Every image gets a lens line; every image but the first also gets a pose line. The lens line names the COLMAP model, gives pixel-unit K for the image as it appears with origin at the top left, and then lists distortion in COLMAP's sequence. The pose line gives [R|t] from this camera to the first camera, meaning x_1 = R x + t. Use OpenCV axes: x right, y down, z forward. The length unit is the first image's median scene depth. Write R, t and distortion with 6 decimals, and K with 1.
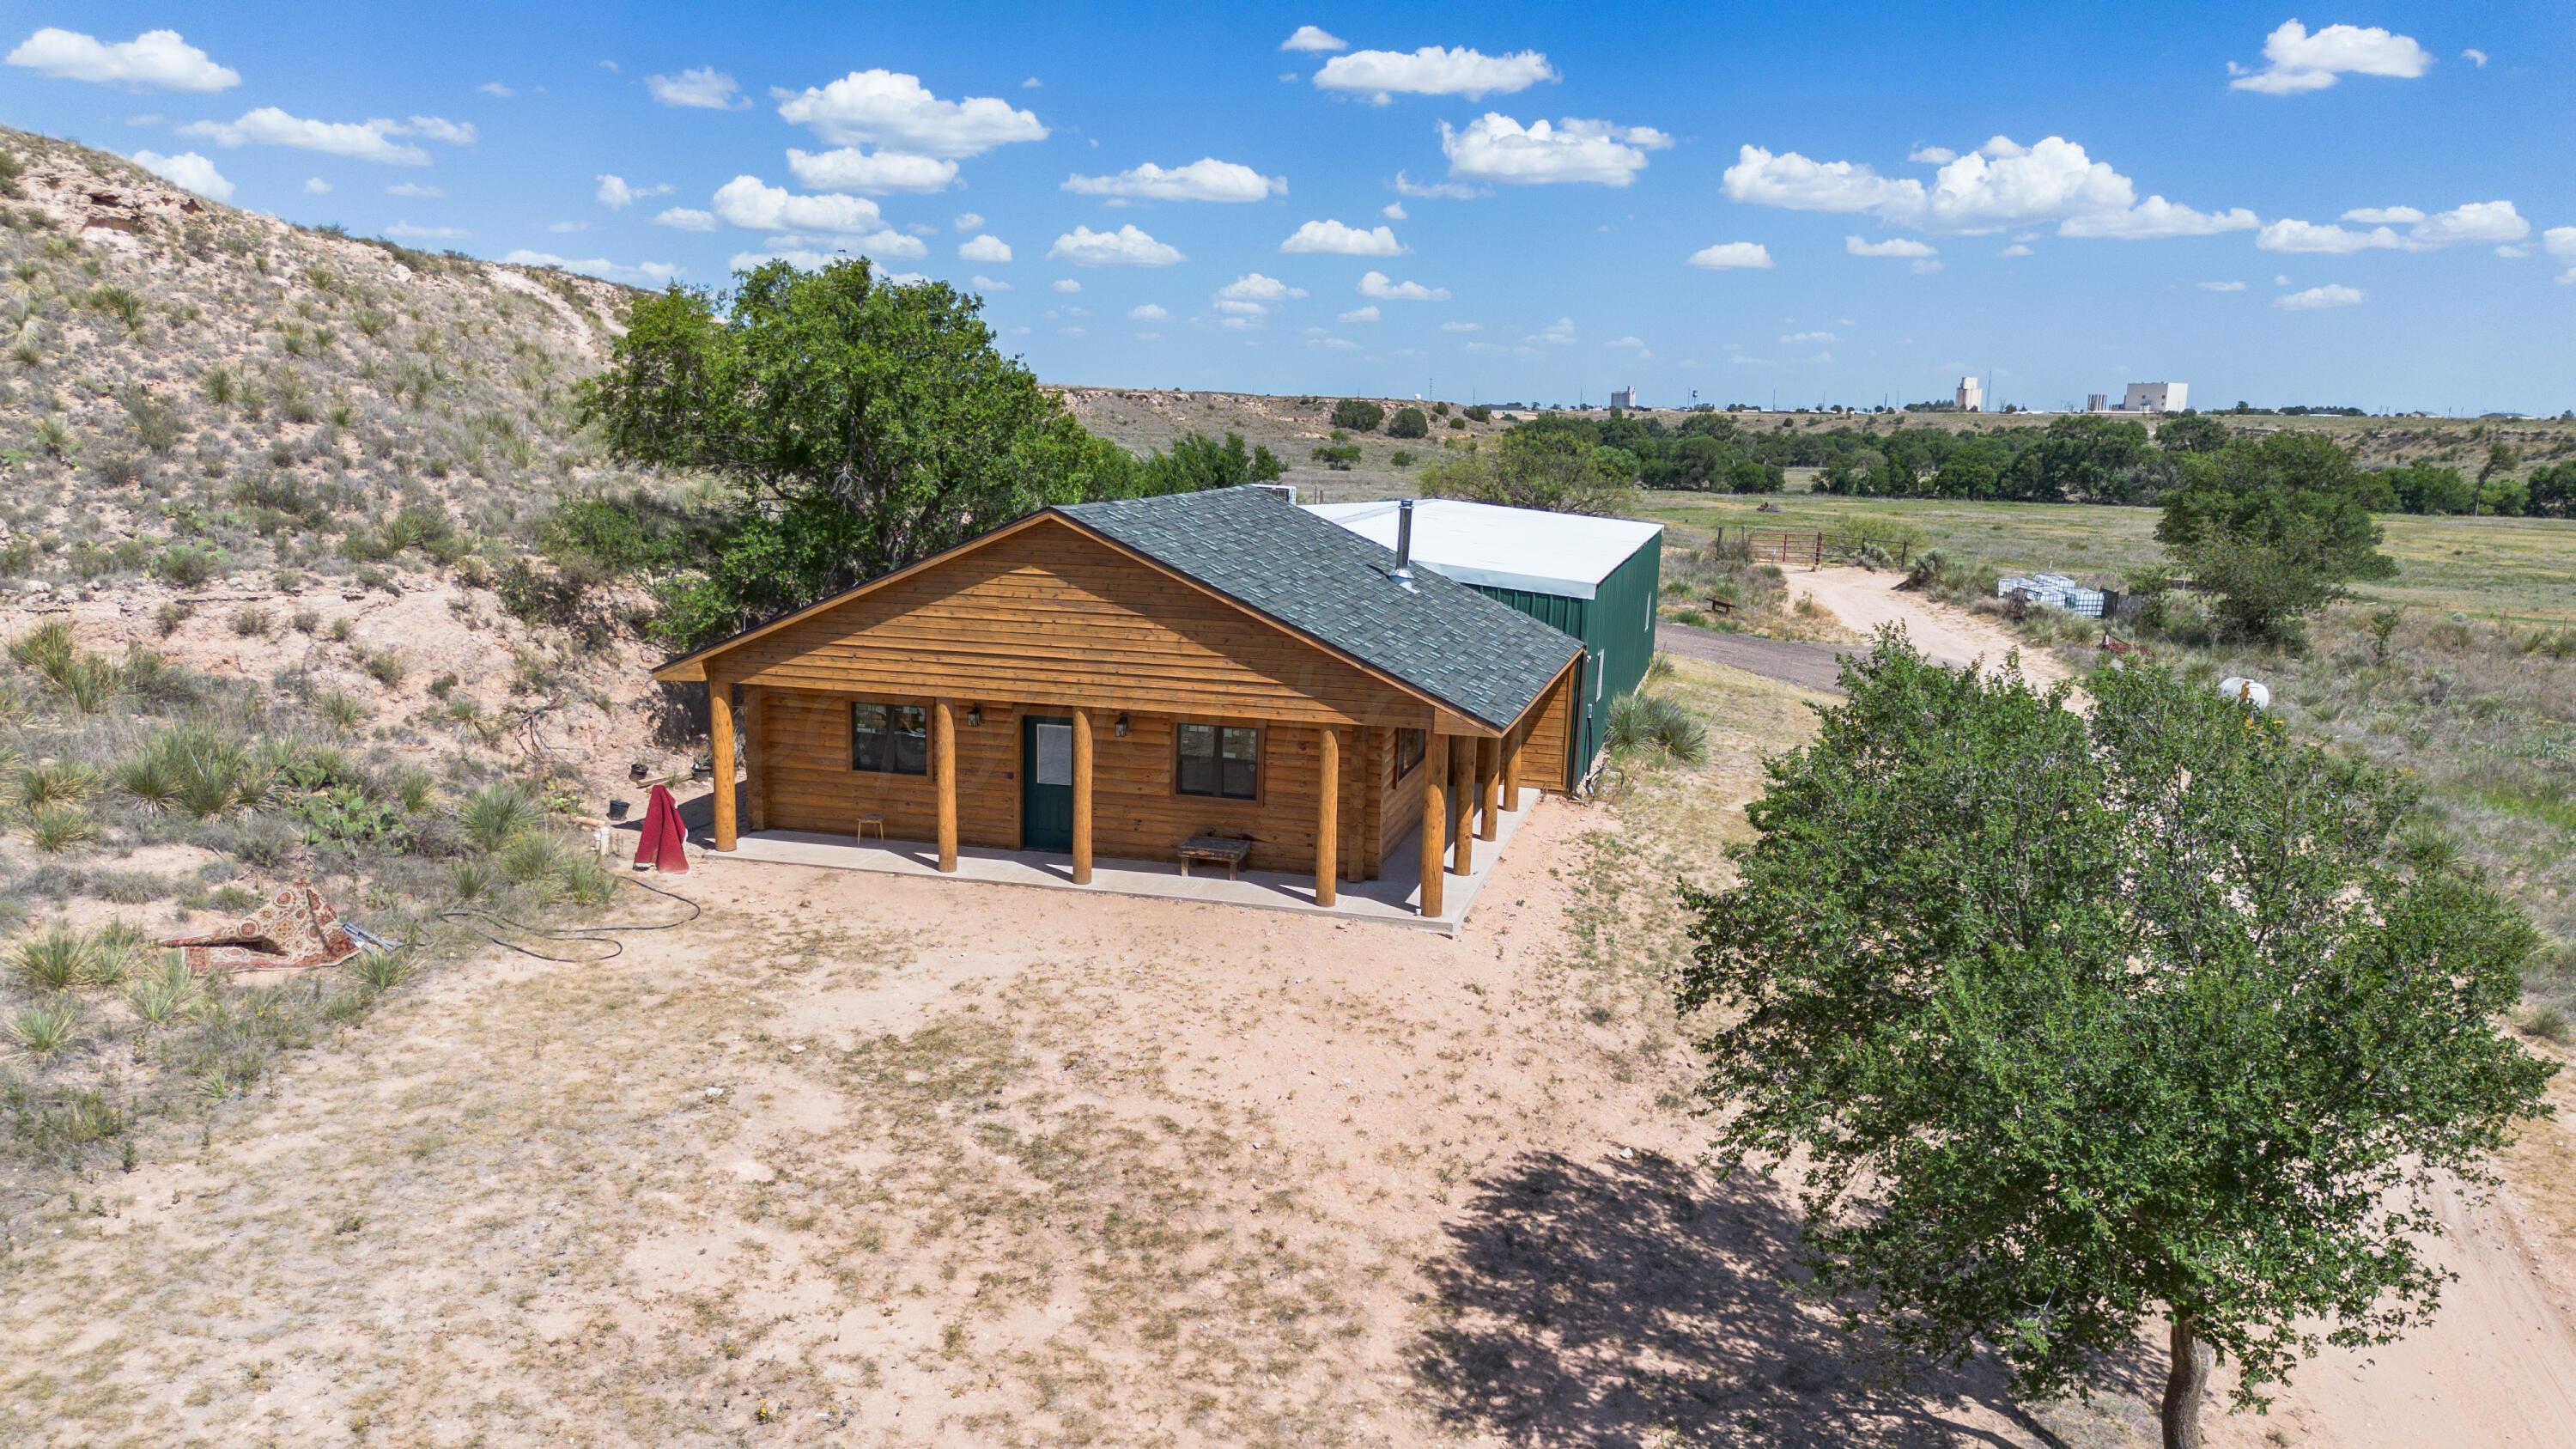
lens RADIAL K [[1814.4, 0, 1306.4], [0, 1814.4, 681.7], [0, 0, 1]] dist [0.063446, -0.065613]
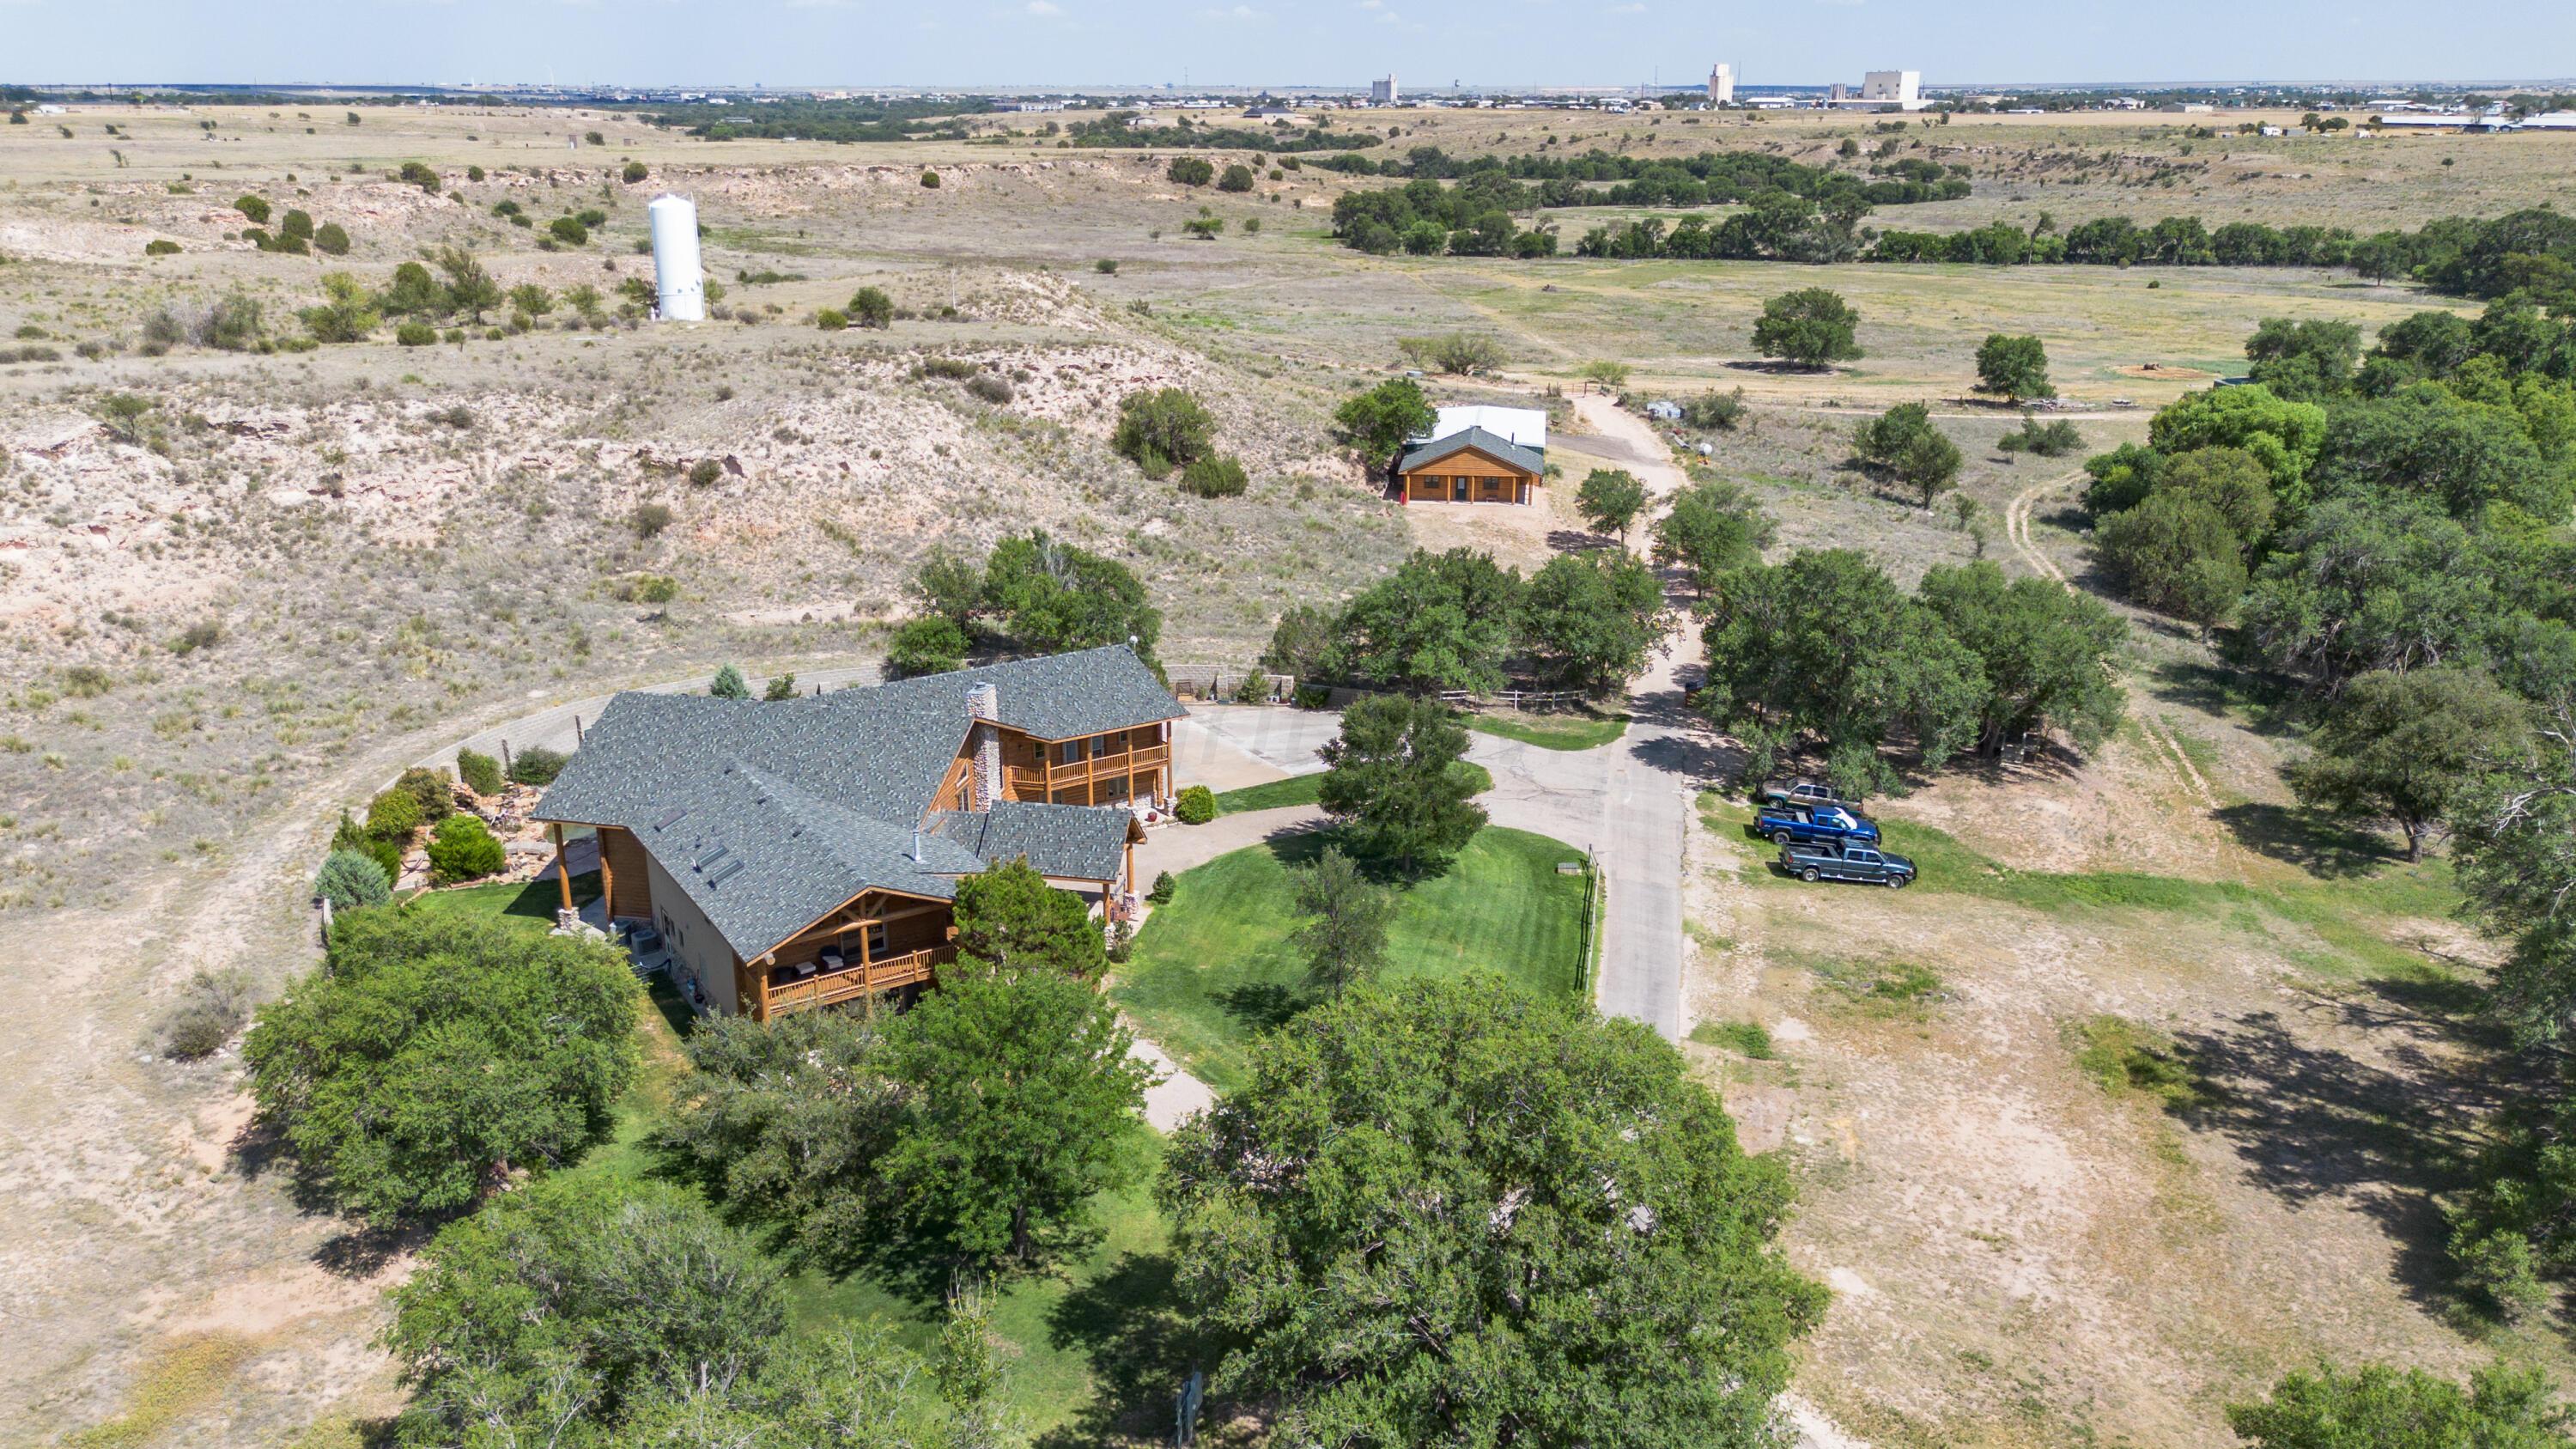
lens RADIAL K [[1964.9, 0, 1283.1], [0, 1964.9, 730.4], [0, 0, 1]] dist [-0.002449, 0.005194]
pose [[0.991342, -0.062949, 0.115234, -1.567017], [0.041830, 0.983272, 0.177276, -0.340460], [-0.124466, -0.170920, 0.977392, -5.540392]]
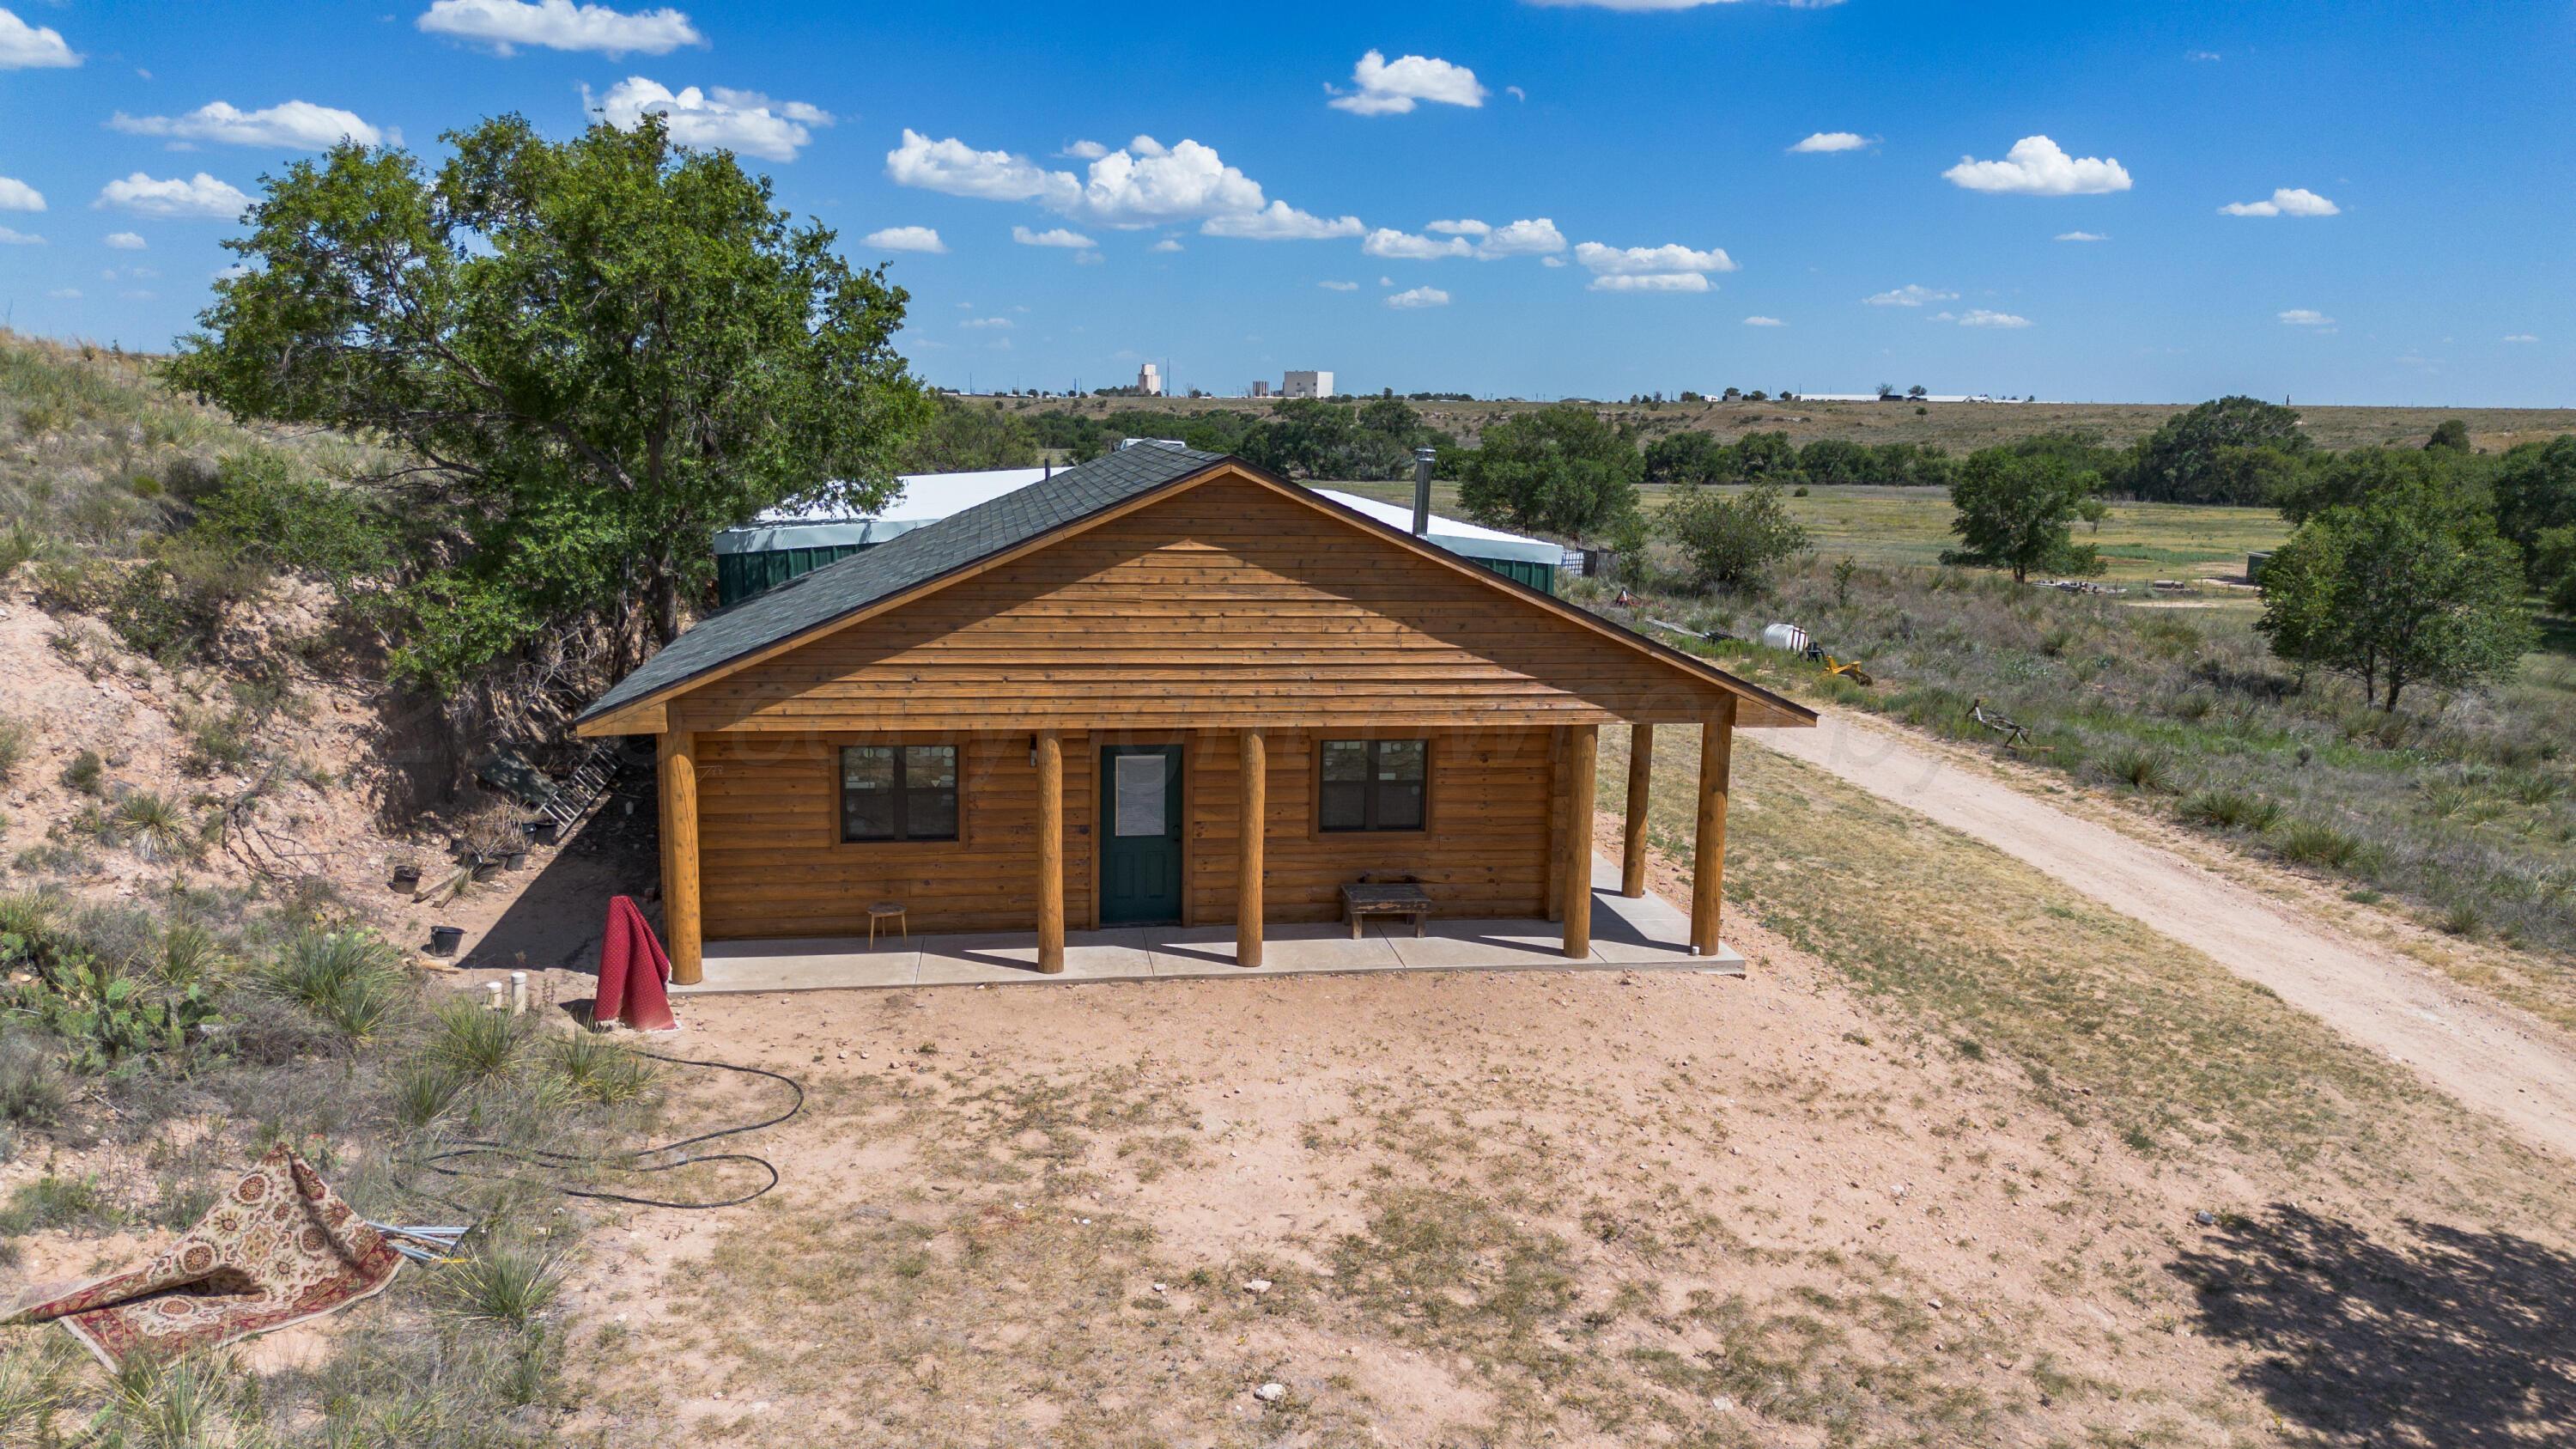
lens RADIAL K [[1814.4, 0, 1282.0], [0, 1814.4, 688.3], [0, 0, 1]] dist [0.063446, -0.065613]
pose [[0.911937, -0.064609, 0.405213, -0.400763], [0.059415, 0.997910, 0.025398, -0.020017], [-0.406007, 0.000915, 0.913870, 0.313255]]
